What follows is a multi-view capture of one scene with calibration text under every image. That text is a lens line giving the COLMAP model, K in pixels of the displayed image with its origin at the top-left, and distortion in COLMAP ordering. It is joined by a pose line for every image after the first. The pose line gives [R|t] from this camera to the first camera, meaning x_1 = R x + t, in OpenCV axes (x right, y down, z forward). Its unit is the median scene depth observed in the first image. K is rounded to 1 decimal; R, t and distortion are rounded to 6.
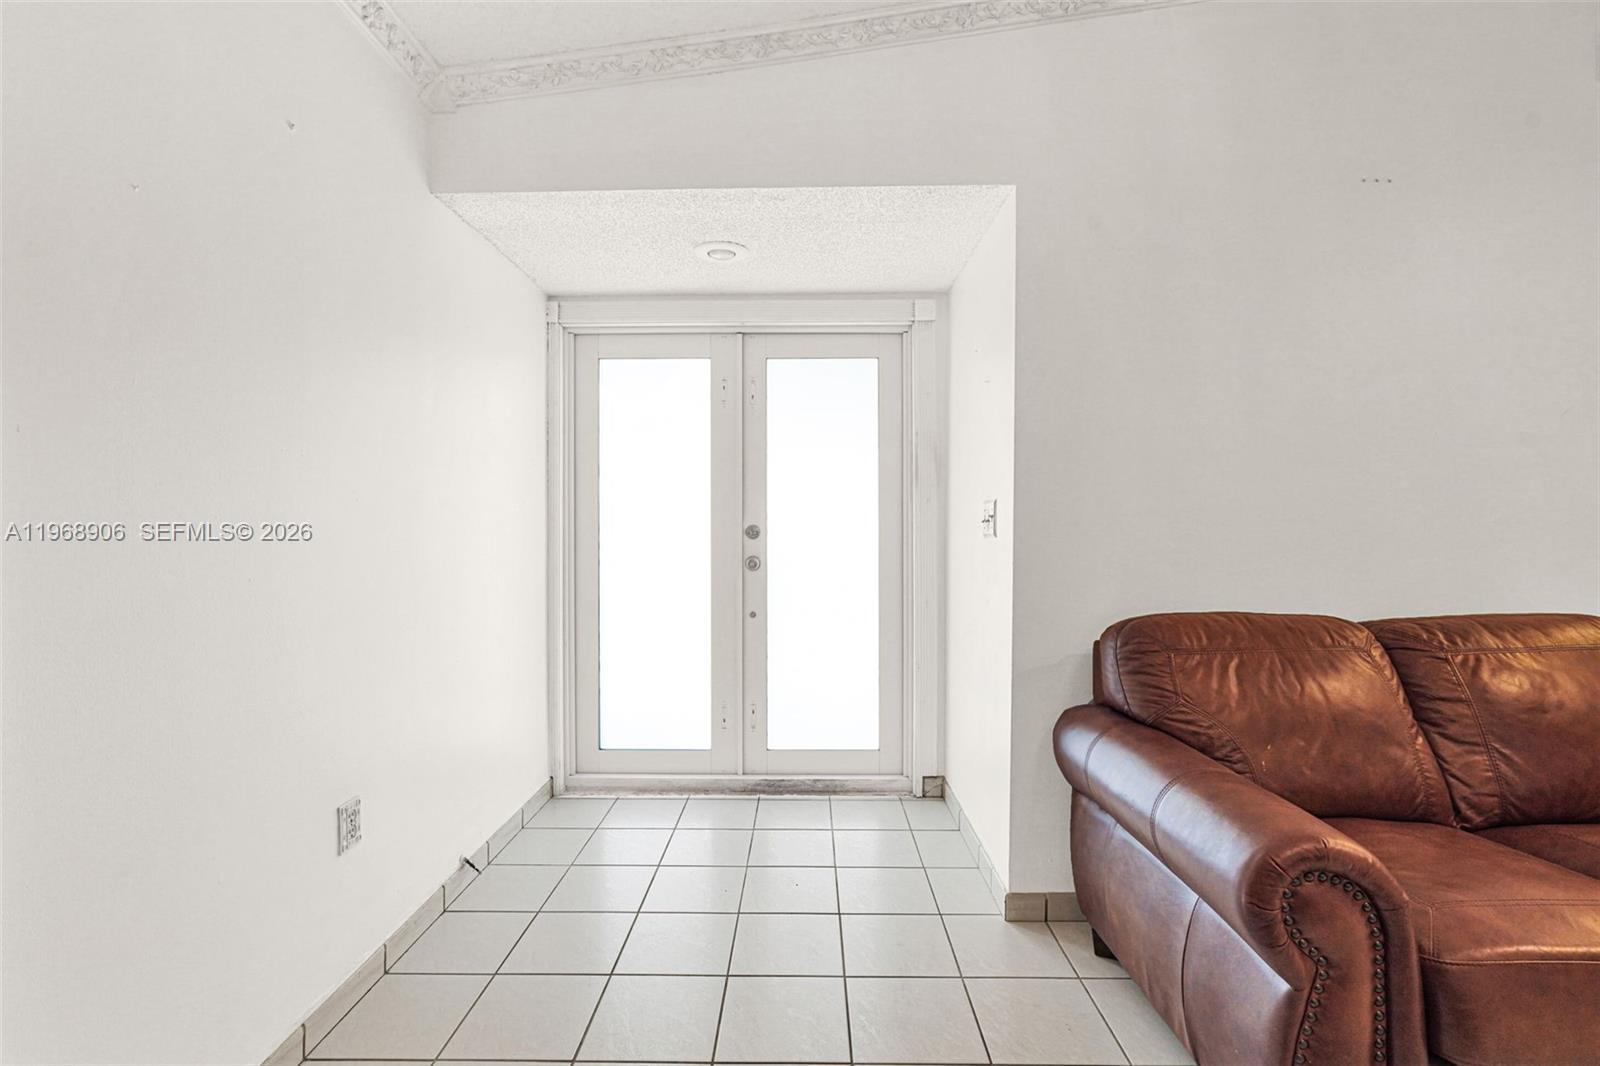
lens RADIAL K [[722.7, 0, 800.0], [0, 722.7, 533.0], [0, 0, 1]] dist [-0.008849, 0.001955]
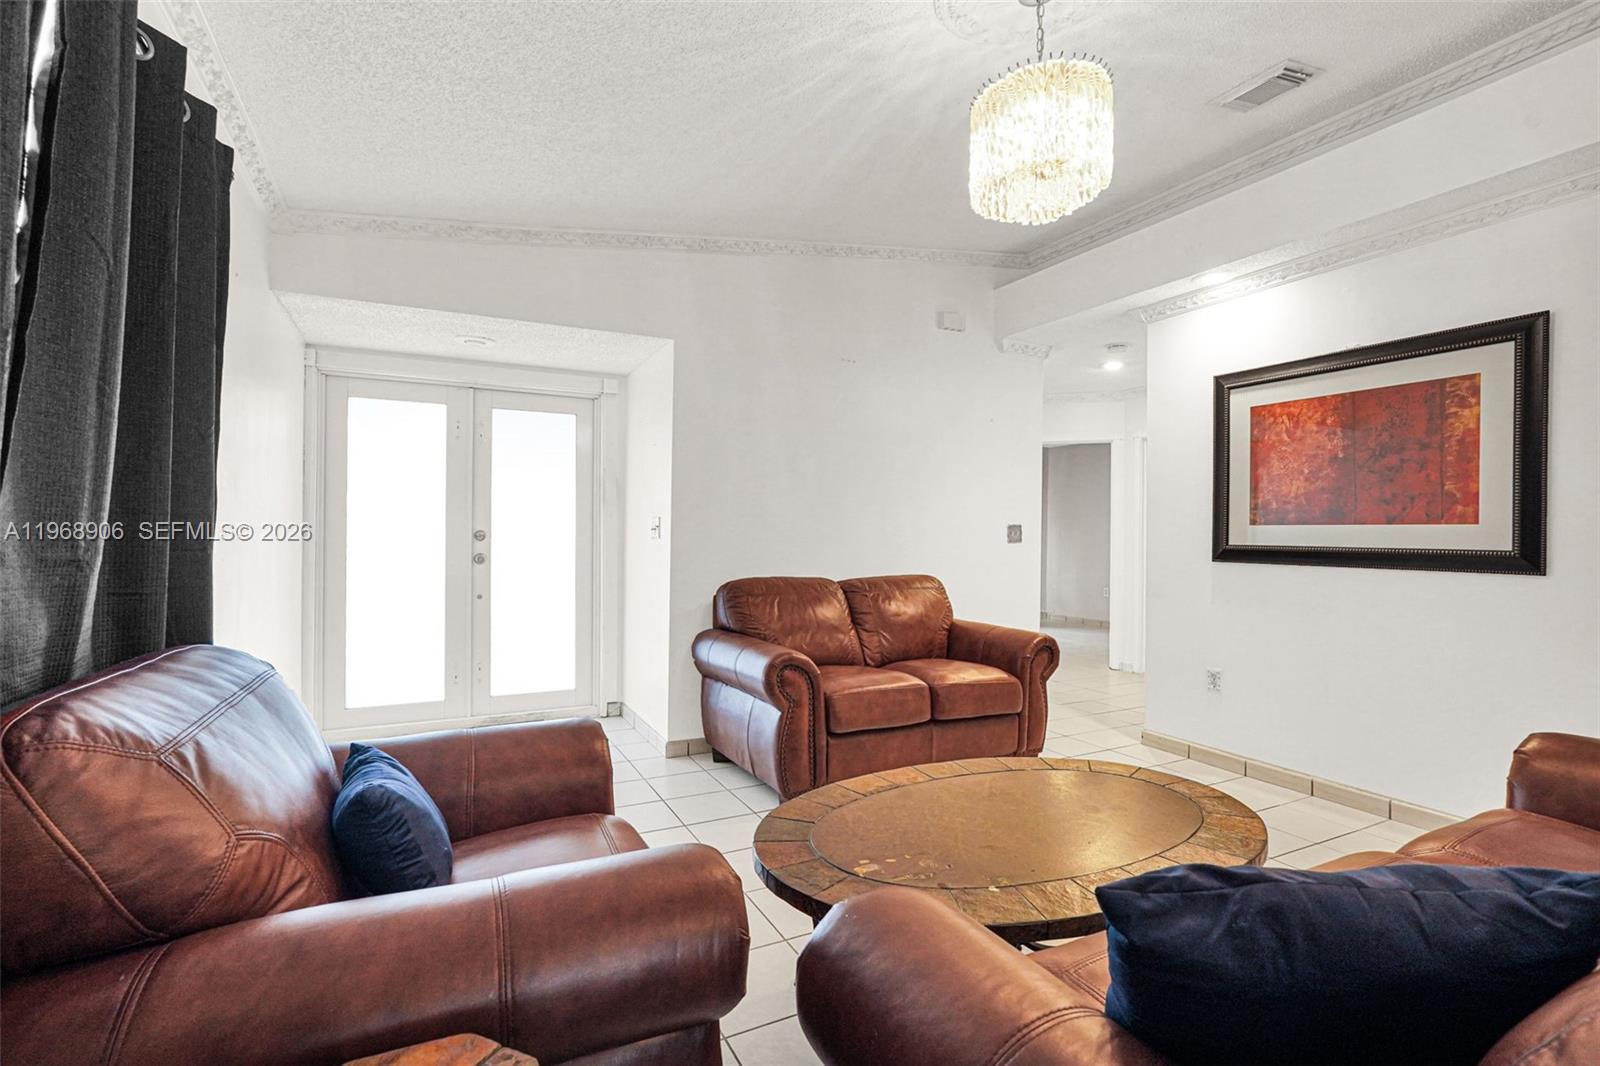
lens RADIAL K [[722.7, 0, 800.0], [0, 722.7, 533.0], [0, 0, 1]] dist [-0.008849, 0.001955]
pose [[0.884518, 0.008810, 0.466423, -0.273398], [-0.003605, 0.999921, -0.012049, 0.013305], [-0.466492, 0.008976, 0.884480, -0.775594]]
